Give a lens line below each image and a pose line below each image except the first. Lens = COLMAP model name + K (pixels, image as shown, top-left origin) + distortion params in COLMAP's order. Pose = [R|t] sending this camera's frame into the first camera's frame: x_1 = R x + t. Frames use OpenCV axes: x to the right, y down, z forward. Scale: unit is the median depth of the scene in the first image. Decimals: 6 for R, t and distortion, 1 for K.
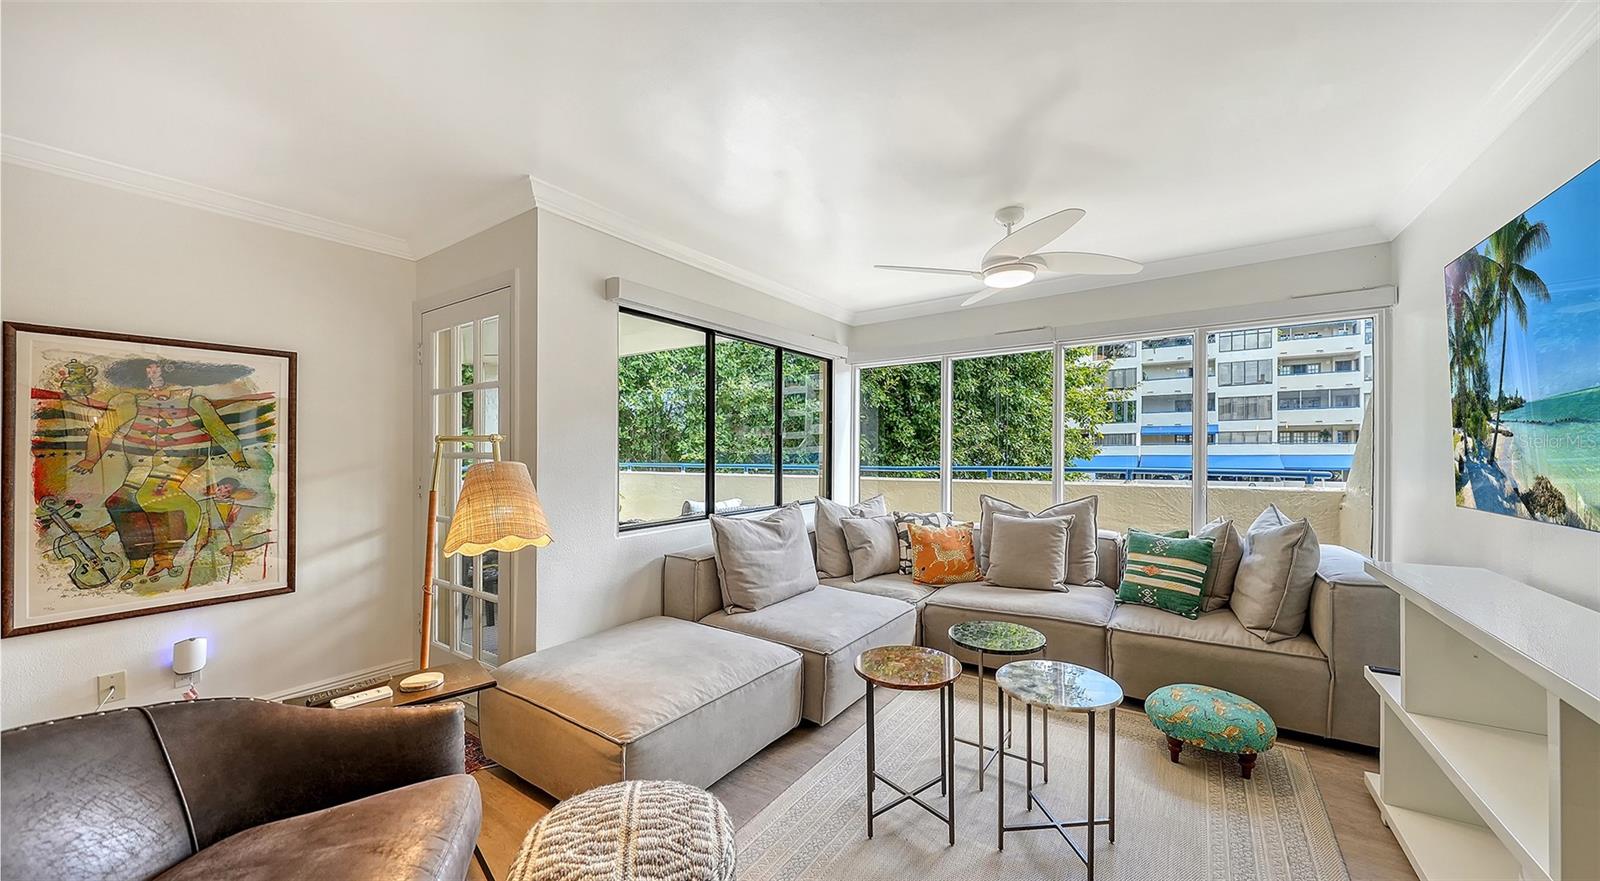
lens RADIAL K [[557.2, 0, 805.3], [0, 557.2, 465.6], [0, 0, 1]] dist [0.016278, -0.015375]
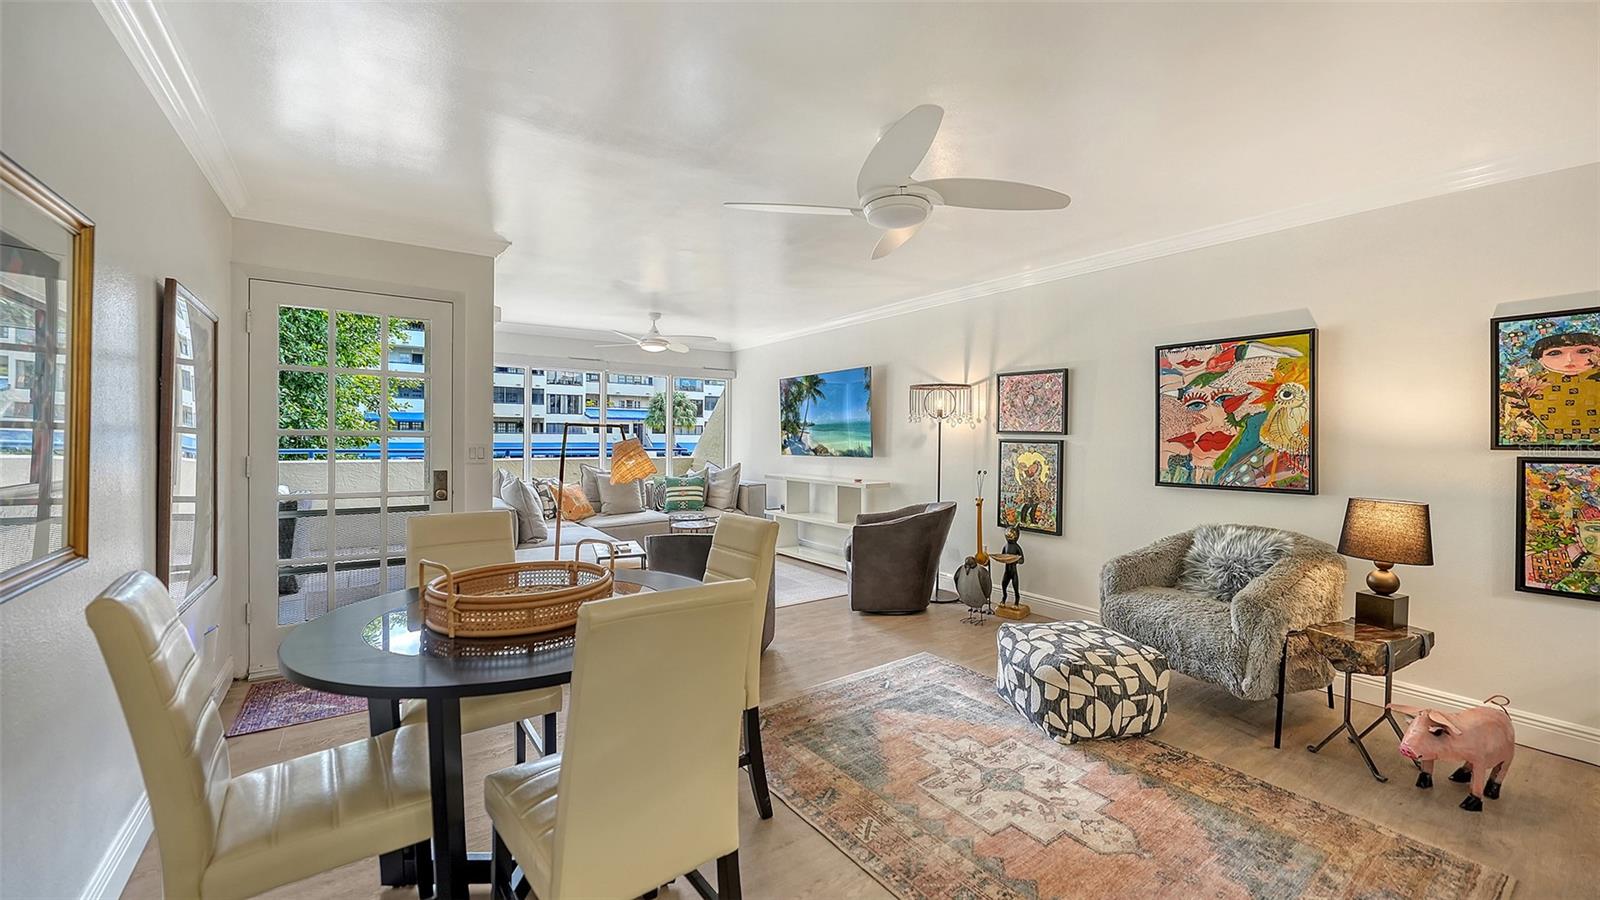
lens RADIAL K [[618.9, 0, 788.2], [0, 618.9, 438.2], [0, 0, 1]] dist [0.000355, -0.000033]
pose [[0.362899, 0.009142, 0.931784, -1.401460], [0.015405, 0.999756, -0.015809, 0.022291], [-0.931701, 0.020091, 0.362670, -0.218112]]
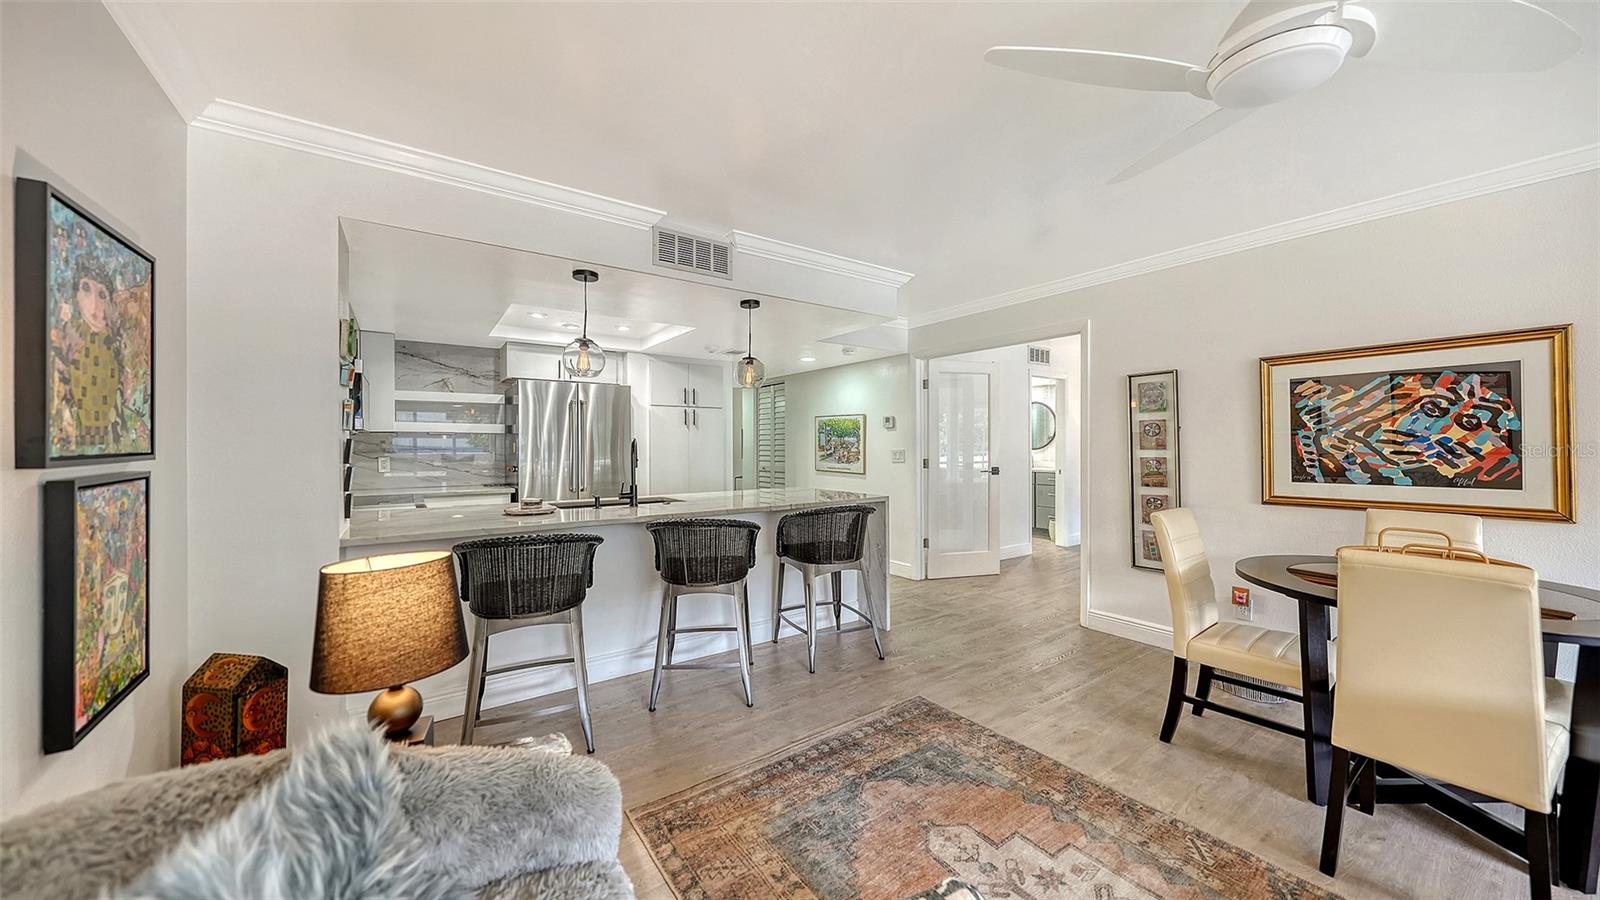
lens RADIAL K [[553.6, 0, 789.5], [0, 553.6, 447.1], [0, 0, 1]] dist [-0.000774, -0.000059]
pose [[-0.363789, 0.013706, -0.931380, -0.052573], [-0.020596, 0.999529, 0.022753, 0.007753], [0.931254, 0.027460, -0.363336, -0.248405]]
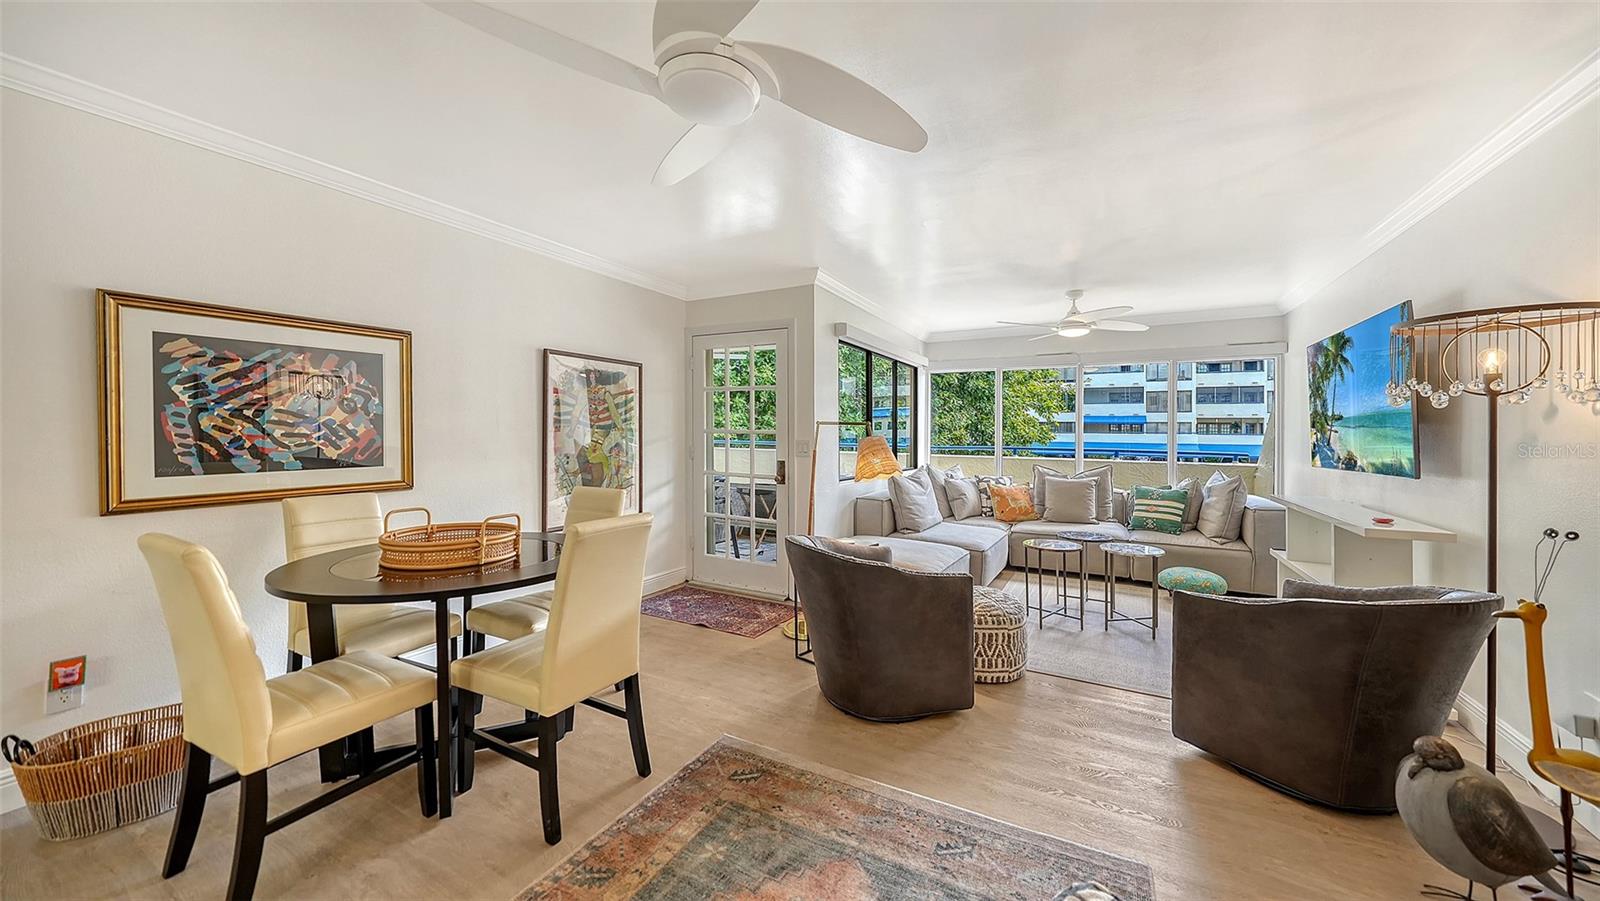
lens RADIAL K [[553.6, 0, 808.1], [0, 553.6, 434.3], [0, 0, 1]] dist [-0.001667, -0.000101]
pose [[0.995524, 0.019310, 0.092515, -0.549608], [-0.017208, 0.999576, -0.023473, 0.021939], [-0.092929, 0.021776, 0.995435, -0.542343]]
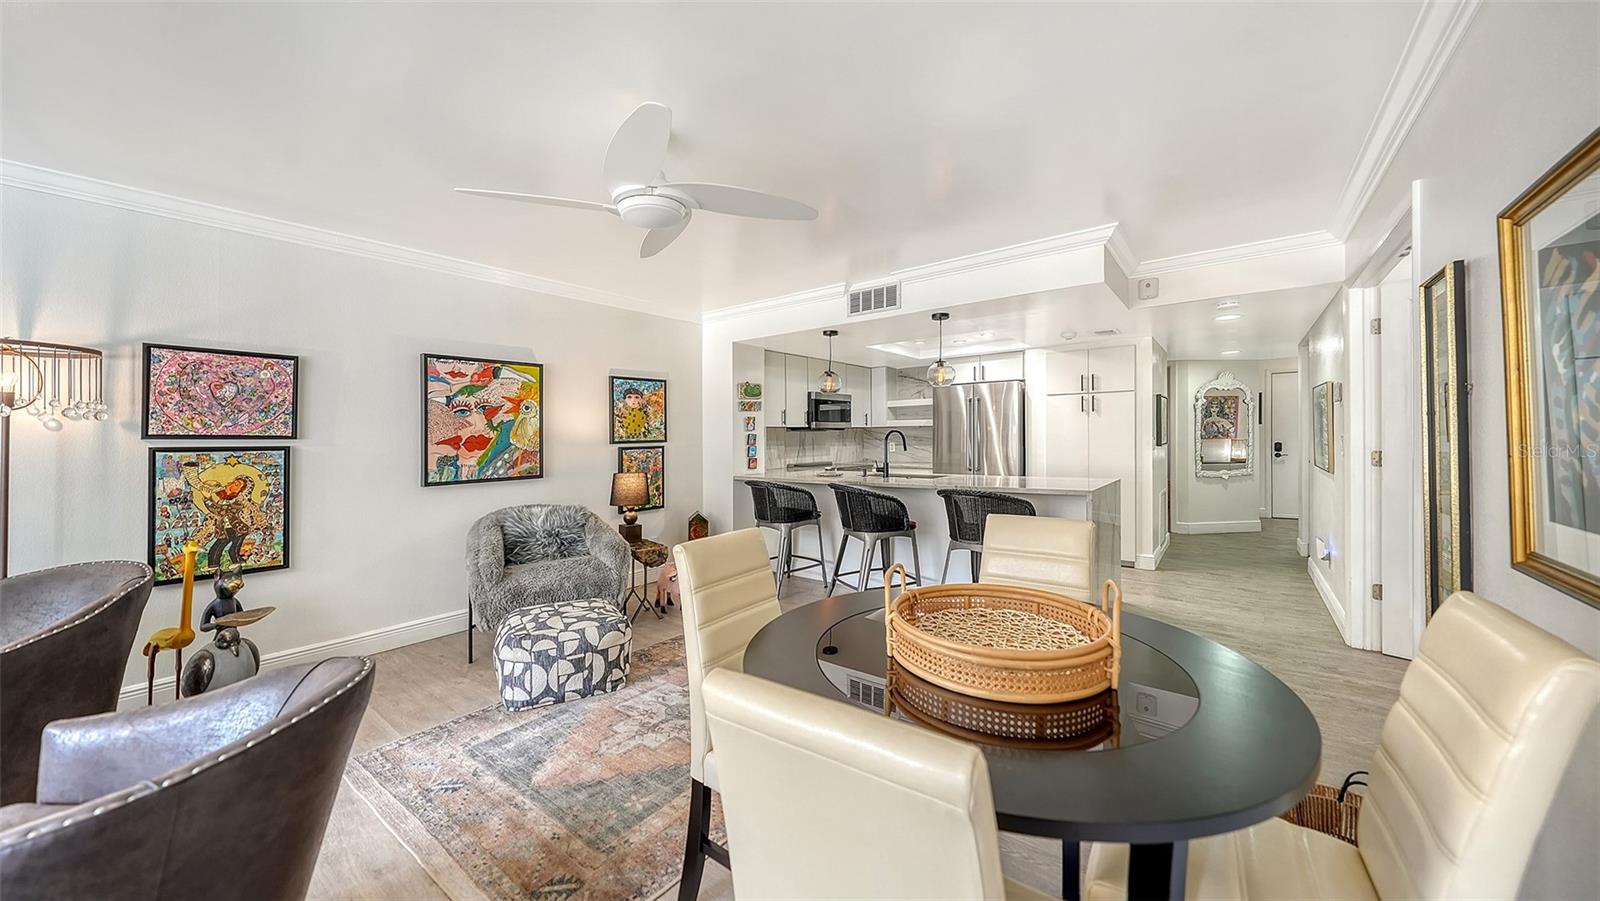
lens RADIAL K [[553.6, 0, 789.5], [0, 553.6, 447.6], [0, 0, 1]] dist [-0.000774, -0.000059]
pose [[-0.996145, 0.021792, 0.084978, -0.827438], [0.025630, 0.998688, 0.044340, -0.004990], [-0.083900, 0.046347, -0.995396, 0.647210]]
